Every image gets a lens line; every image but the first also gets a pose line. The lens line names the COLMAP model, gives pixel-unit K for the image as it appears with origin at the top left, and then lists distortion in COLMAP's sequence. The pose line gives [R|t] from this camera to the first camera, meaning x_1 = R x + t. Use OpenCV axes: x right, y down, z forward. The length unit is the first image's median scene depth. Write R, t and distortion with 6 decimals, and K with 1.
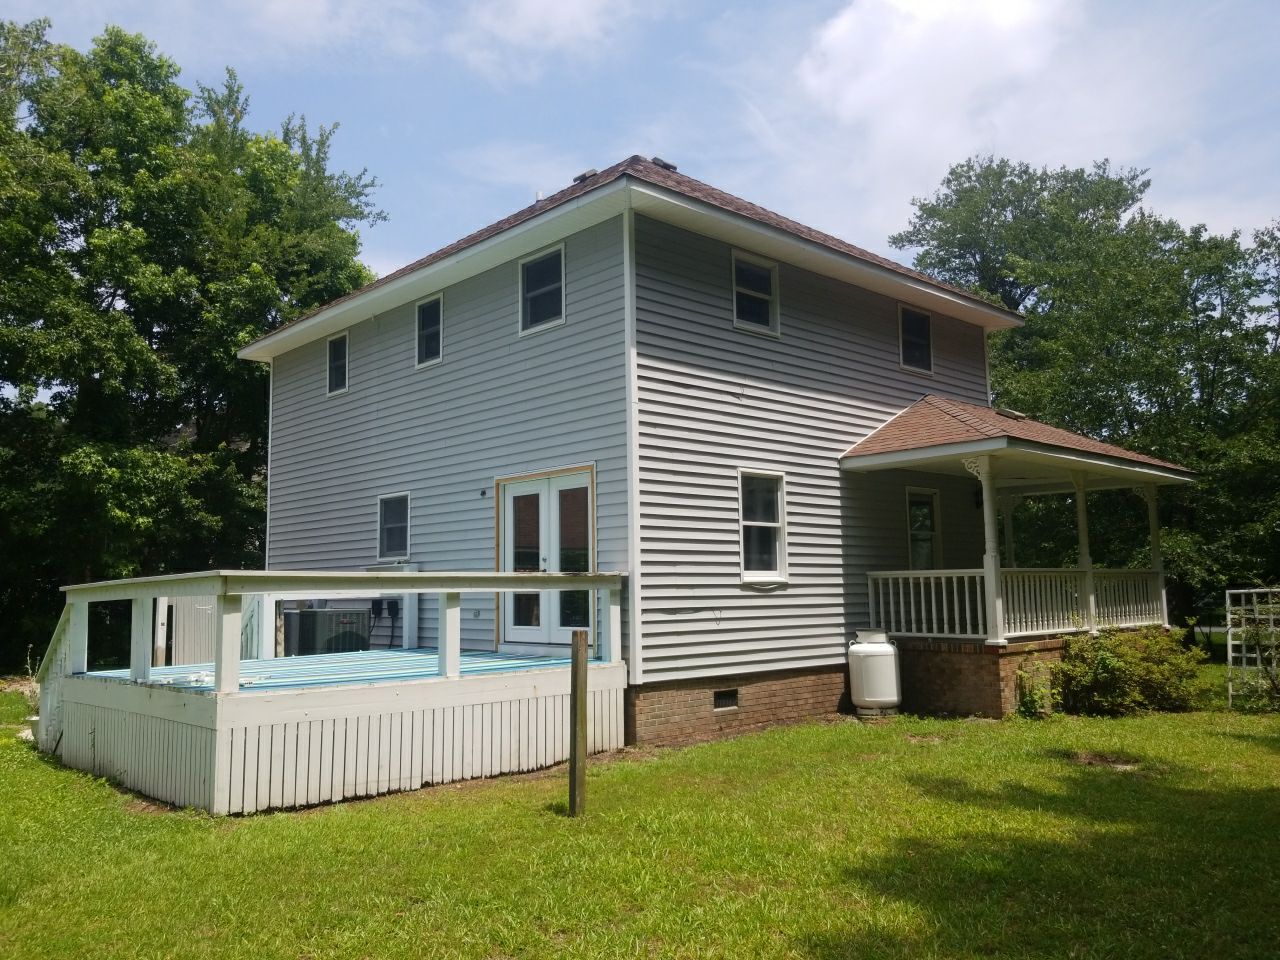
lens RADIAL K [[1003.0, 0, 631.9], [0, 1003.0, 471.1], [0, 0, 1]] dist [0.073947, -0.094492]
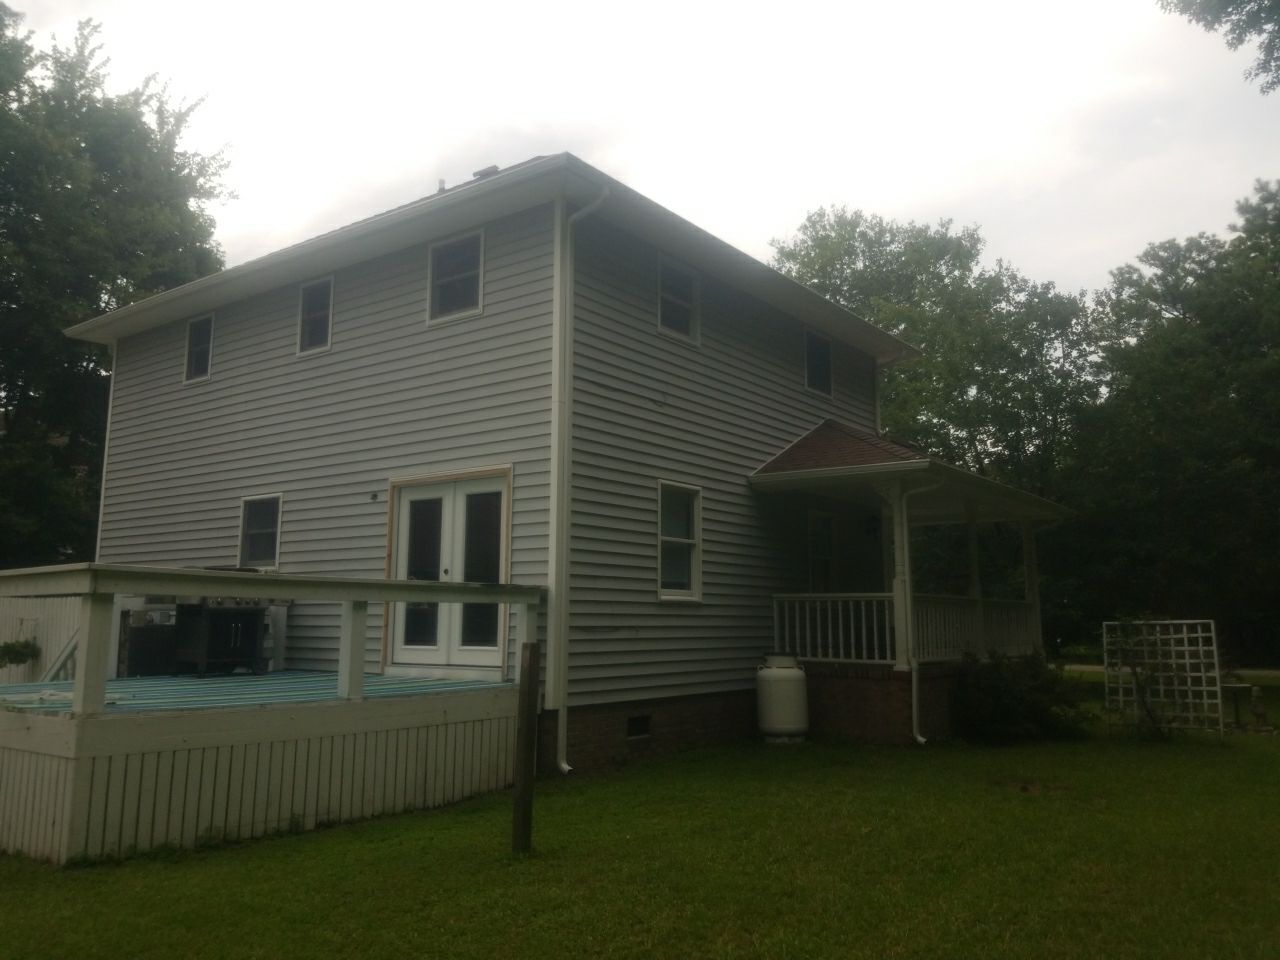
lens RADIAL K [[1003.0, 0, 637.0], [0, 1003.0, 460.2], [0, 0, 1]] dist [0.073947, -0.094492]
pose [[0.983270, 0.046775, 0.176044, -0.075813], [-0.038879, 0.998088, -0.048042, 0.023358], [-0.177955, 0.040393, 0.983209, 0.066597]]
